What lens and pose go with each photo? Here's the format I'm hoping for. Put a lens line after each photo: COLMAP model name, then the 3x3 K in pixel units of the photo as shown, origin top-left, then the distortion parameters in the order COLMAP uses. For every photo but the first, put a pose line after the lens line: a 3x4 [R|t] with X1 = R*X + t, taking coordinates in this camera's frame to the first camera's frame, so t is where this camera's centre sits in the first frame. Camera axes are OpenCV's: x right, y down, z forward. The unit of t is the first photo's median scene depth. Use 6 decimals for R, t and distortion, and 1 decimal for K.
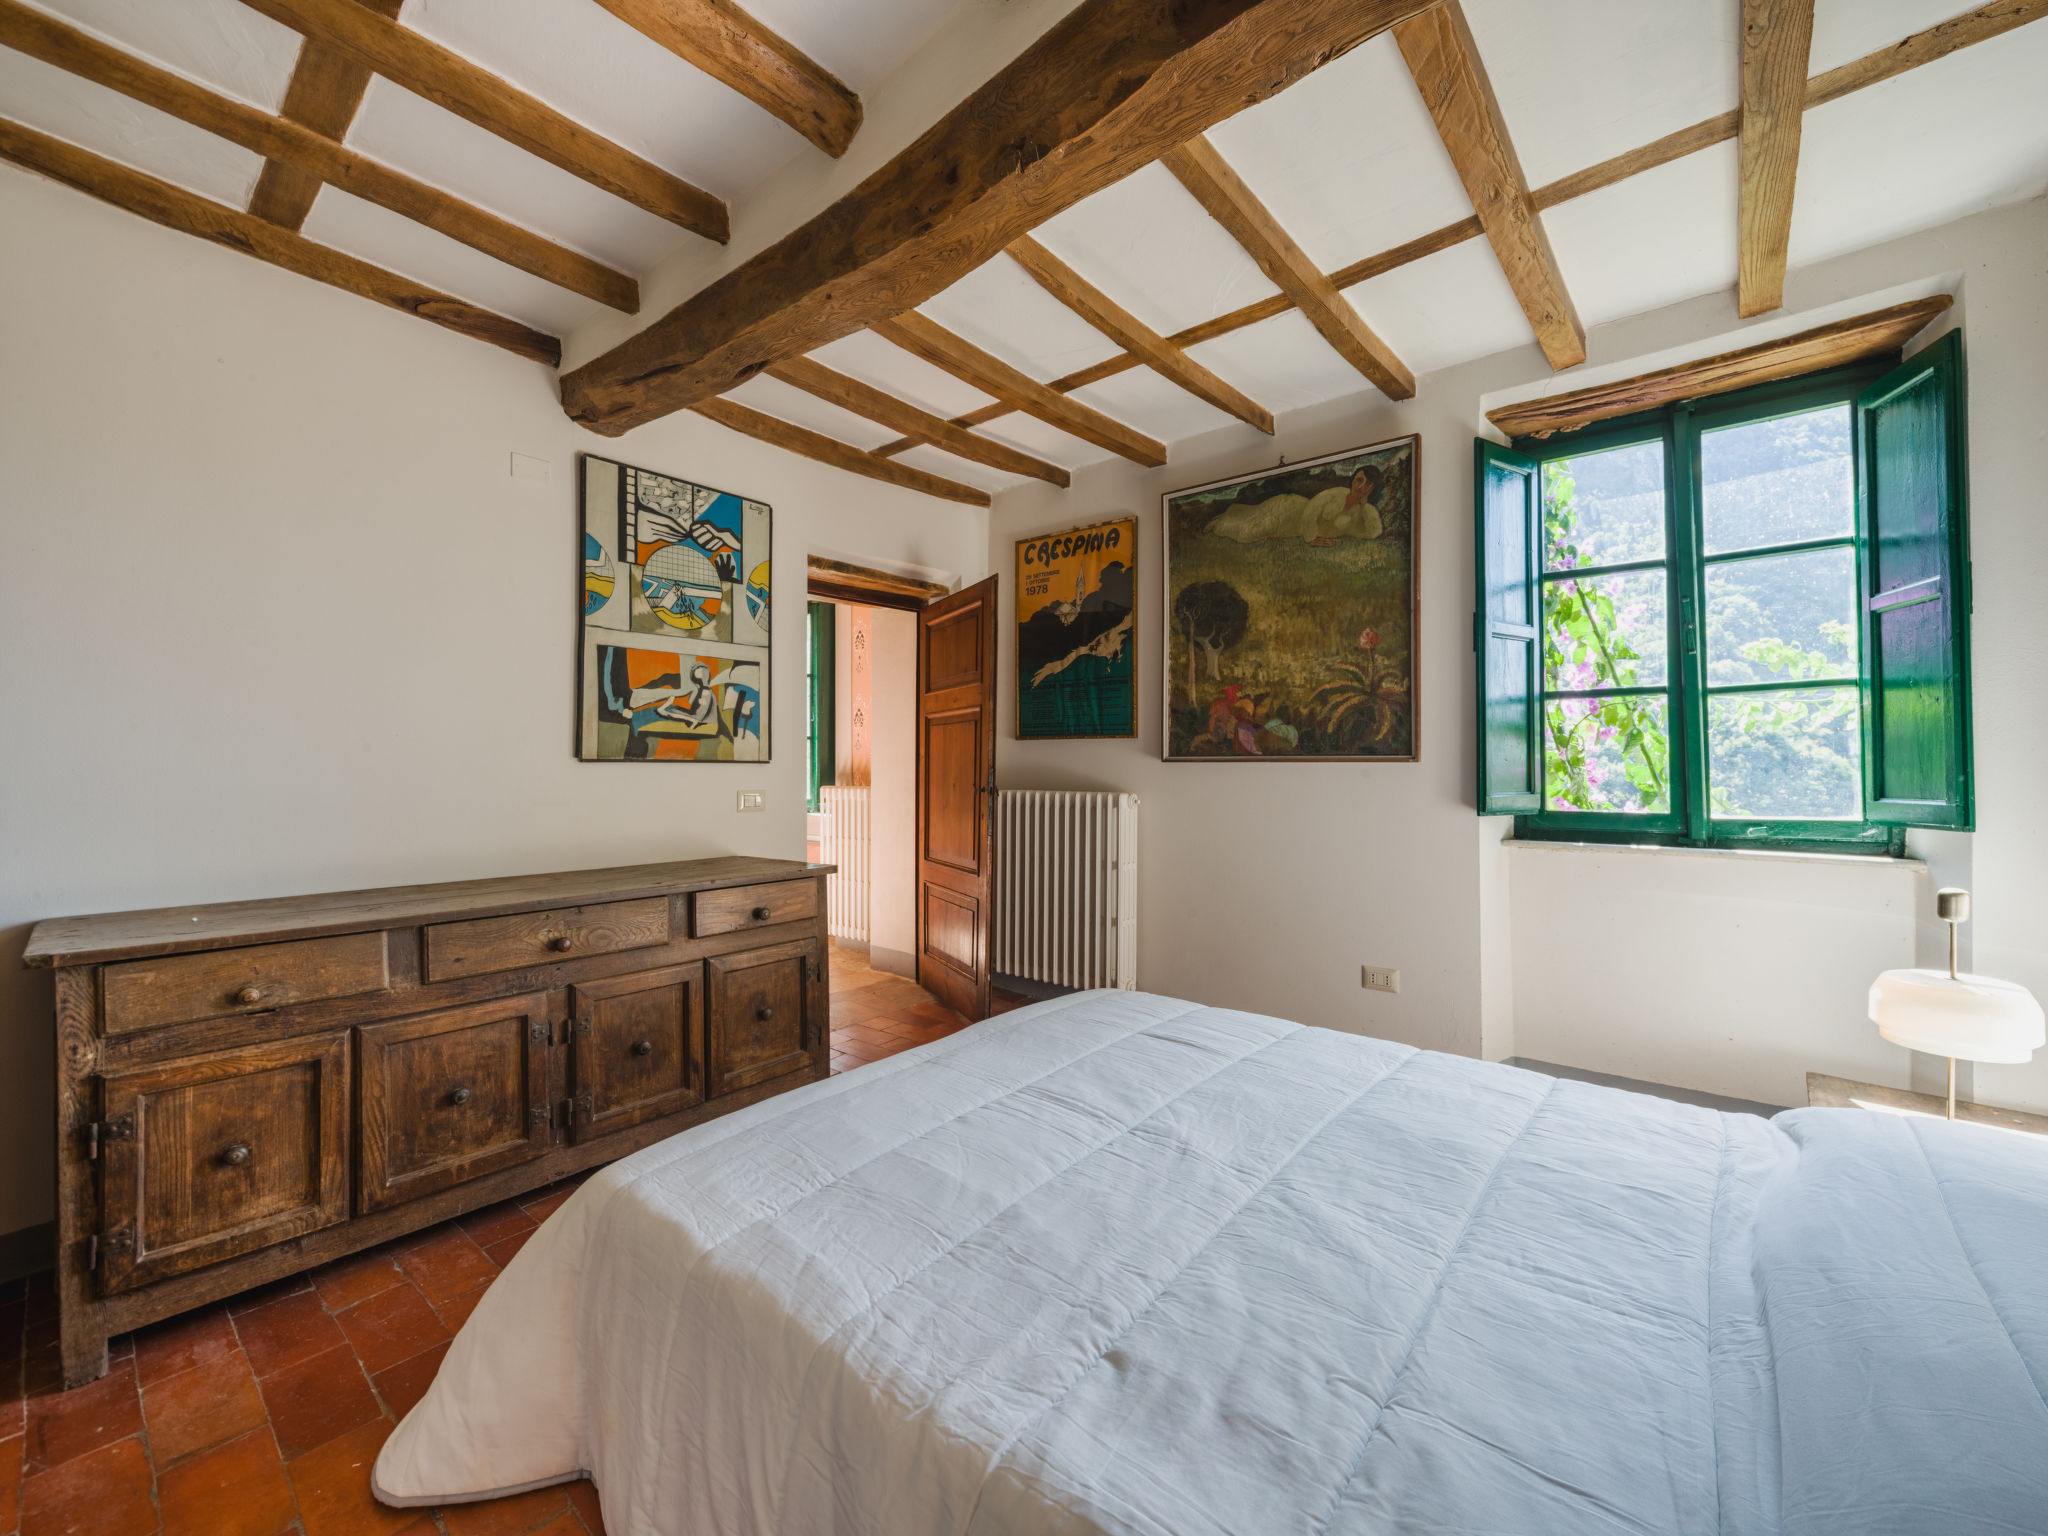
lens RADIAL K [[819.4, 0, 976.7], [0, 819.4, 764.6], [0, 0, 1]] dist [0.000285, -0.001366]
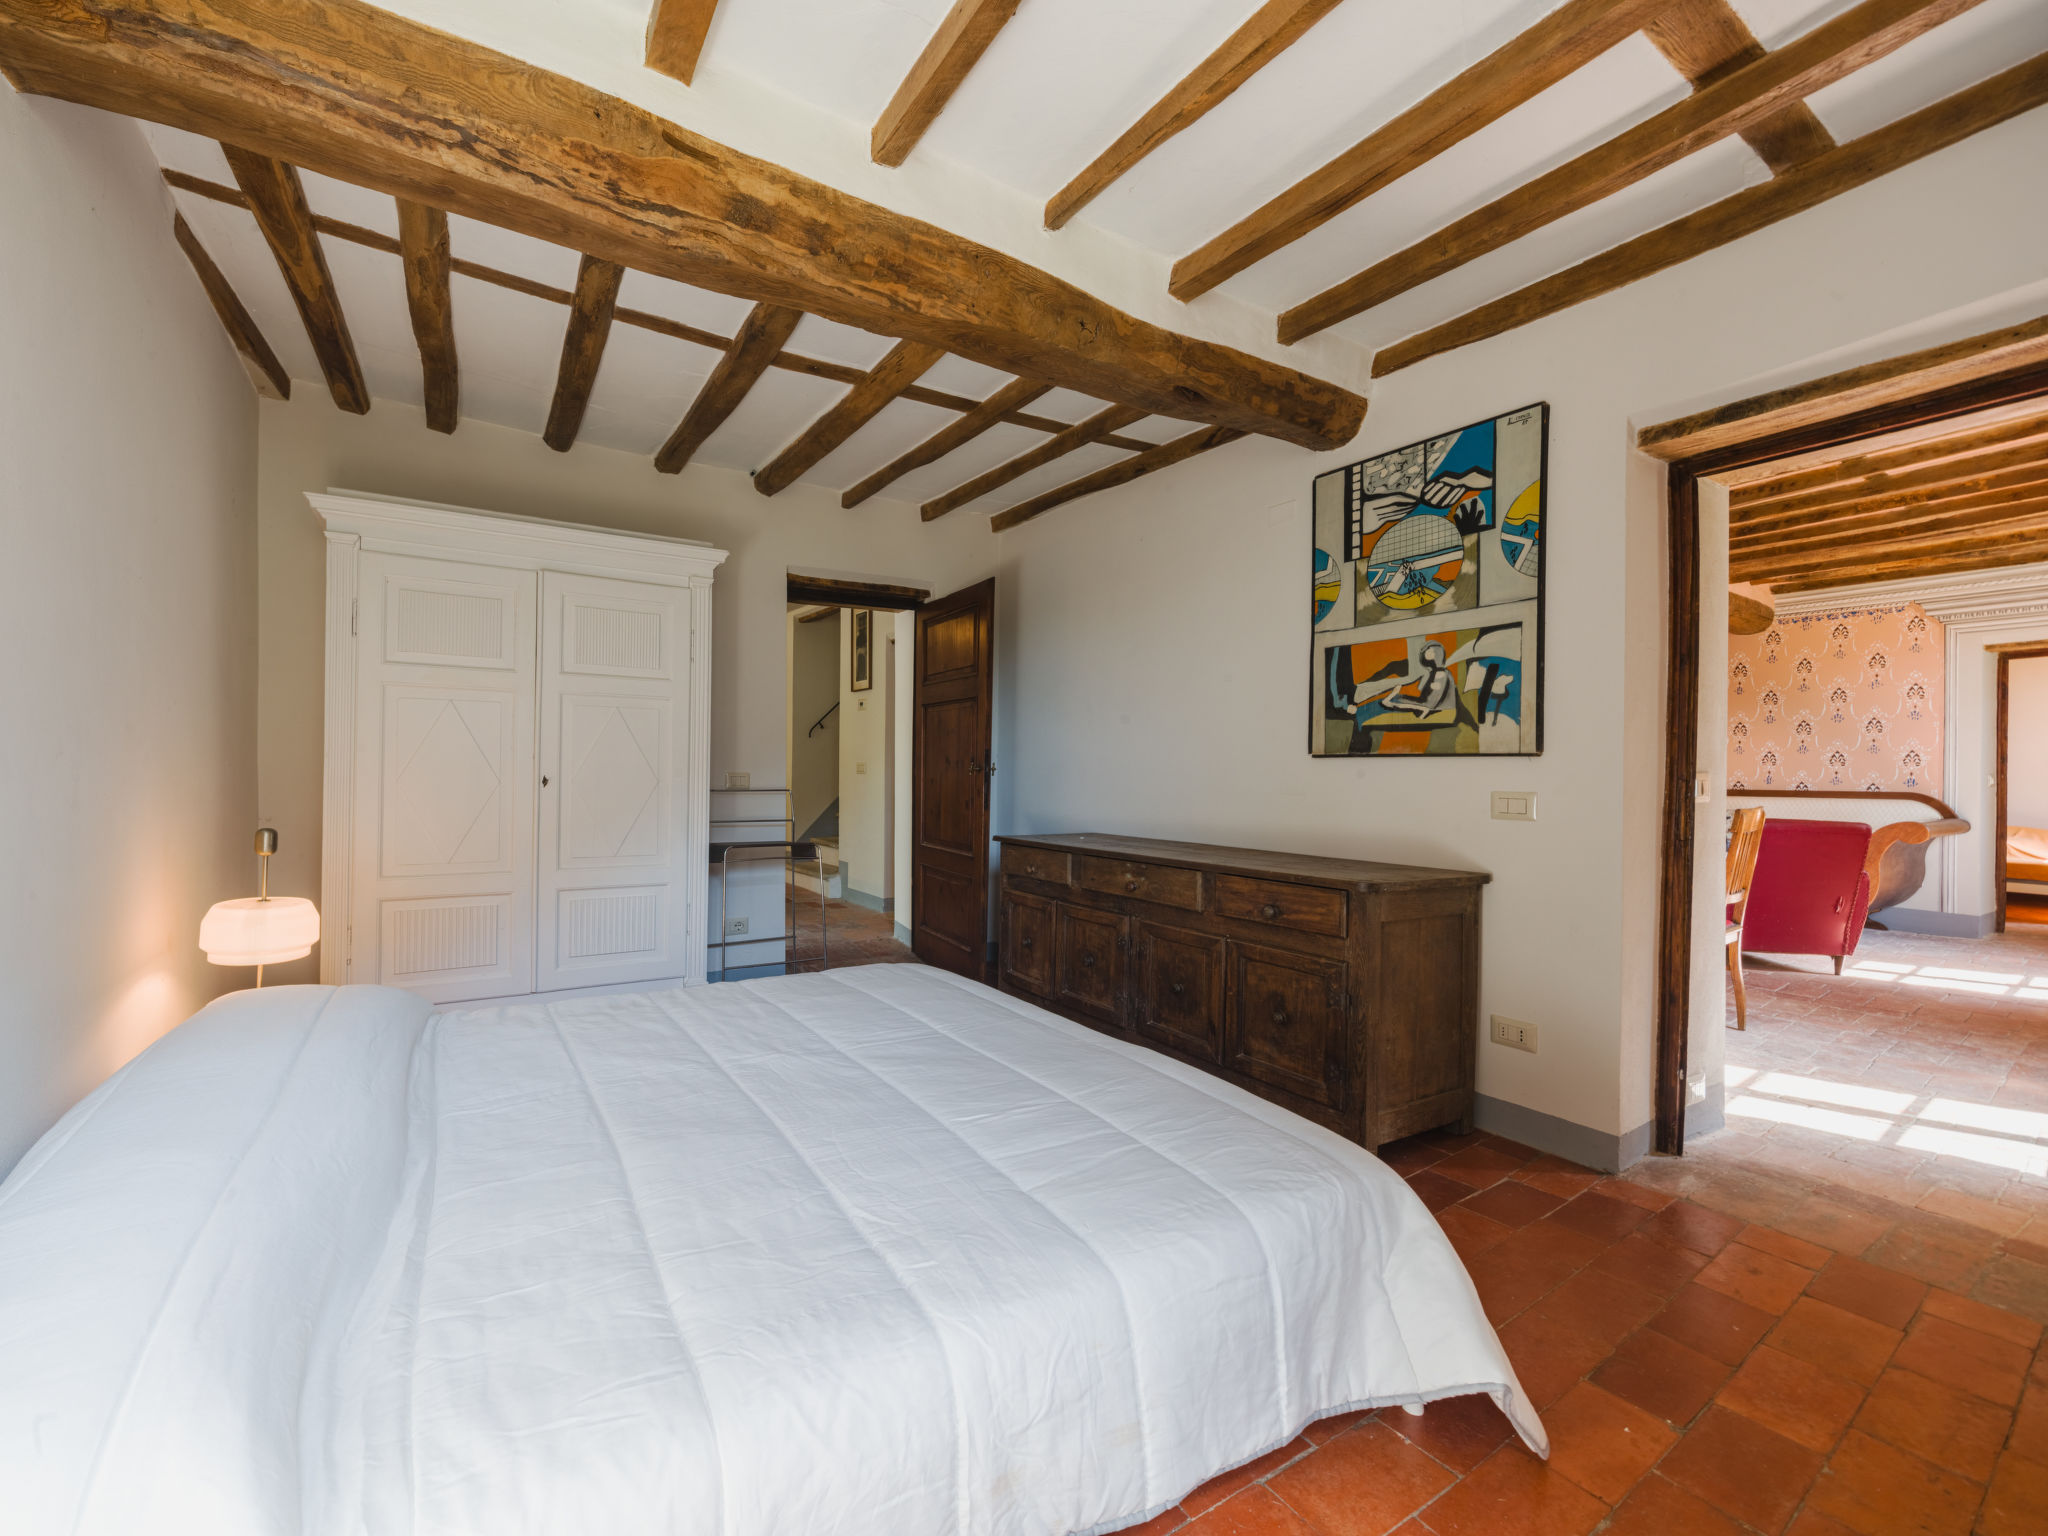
lens RADIAL K [[819.4, 0, 906.4], [0, 819.4, 766.7], [0, 0, 1]] dist [0.000285, -0.001366]
pose [[-0.323661, -0.000409, -0.946173, 0.656447], [-0.000535, 1.000000, -0.000249, 0.008831], [0.946173, 0.000426, -0.323661, 0.741575]]
